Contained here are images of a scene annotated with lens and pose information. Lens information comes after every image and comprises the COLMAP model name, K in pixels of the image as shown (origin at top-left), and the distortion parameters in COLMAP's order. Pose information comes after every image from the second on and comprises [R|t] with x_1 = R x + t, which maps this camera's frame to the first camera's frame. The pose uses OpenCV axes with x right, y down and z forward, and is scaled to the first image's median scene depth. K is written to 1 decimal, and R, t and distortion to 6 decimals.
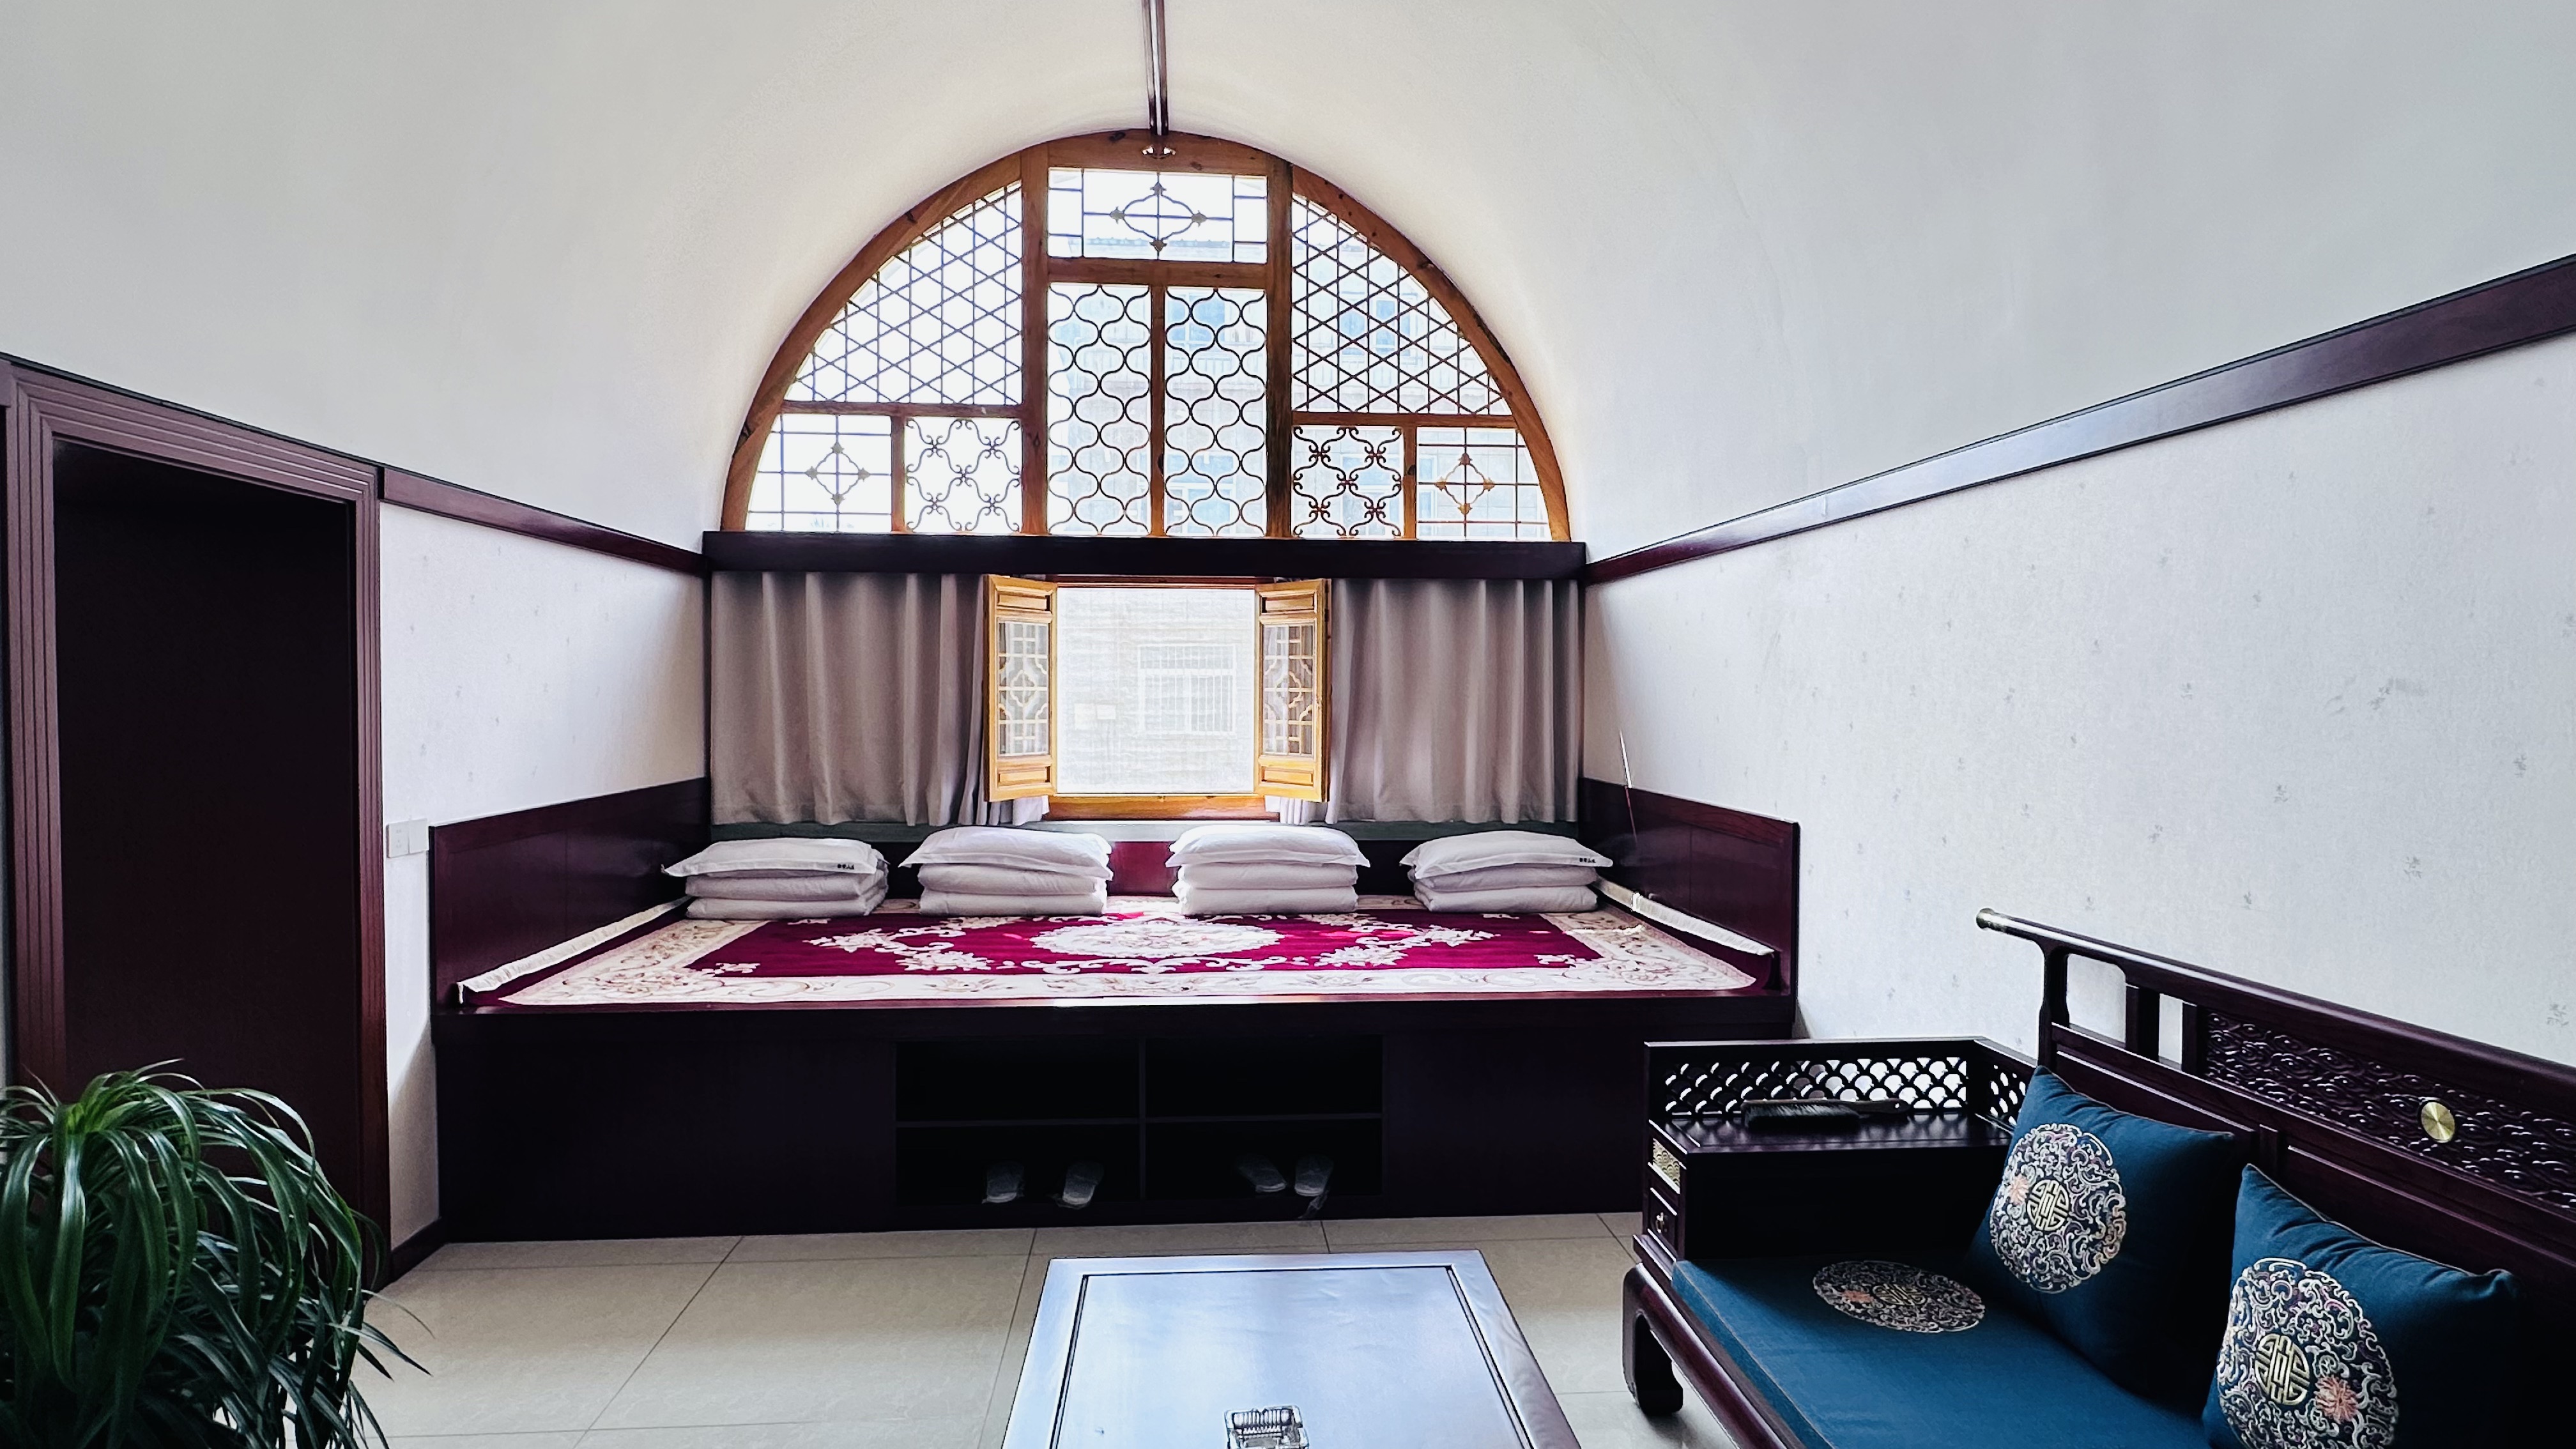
lens RADIAL K [[1328.3, 0, 1300.3], [0, 1328.3, 738.7], [0, 0, 1]] dist [0.001175, -0.002155]
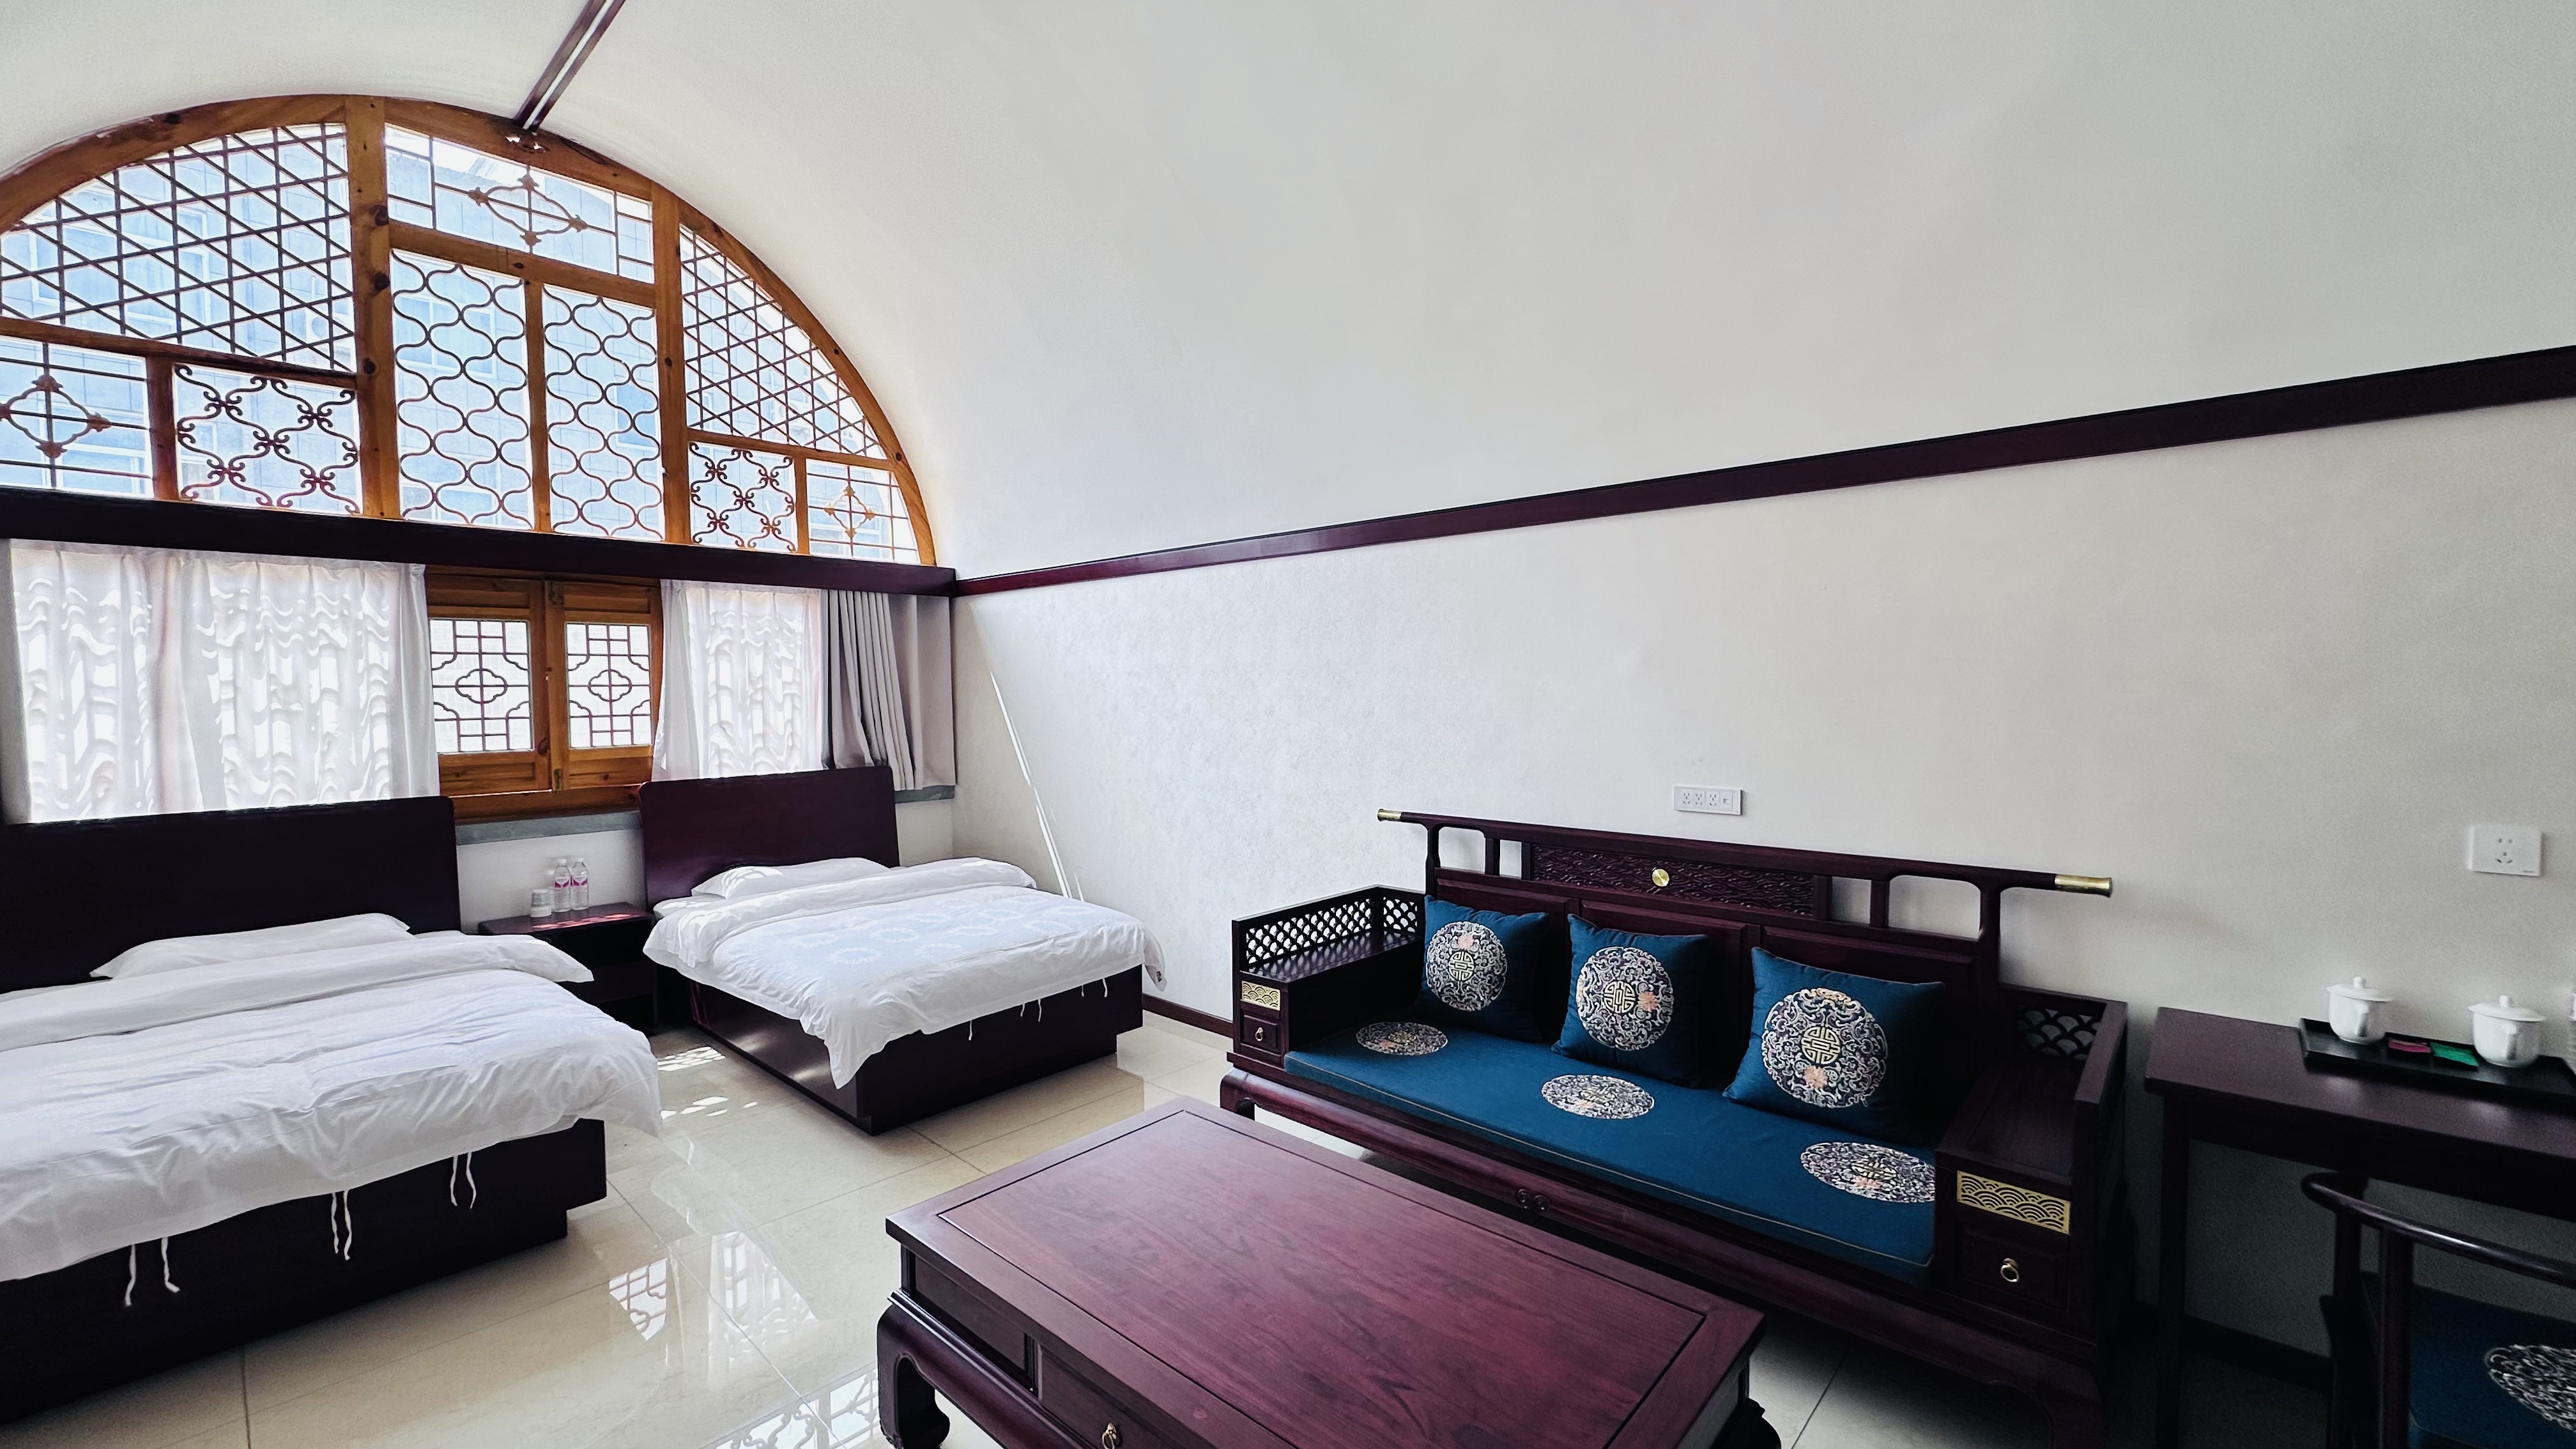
lens RADIAL K [[1027.2, 0, 1288.8], [0, 1027.2, 720.8], [0, 0, 1]] dist [0.000660, 0.000226]
pose [[0.736593, -0.033577, 0.675503, -0.222745], [0.033232, 0.999357, 0.013437, -0.002694], [-0.675520, 0.012551, 0.737235, 0.053249]]
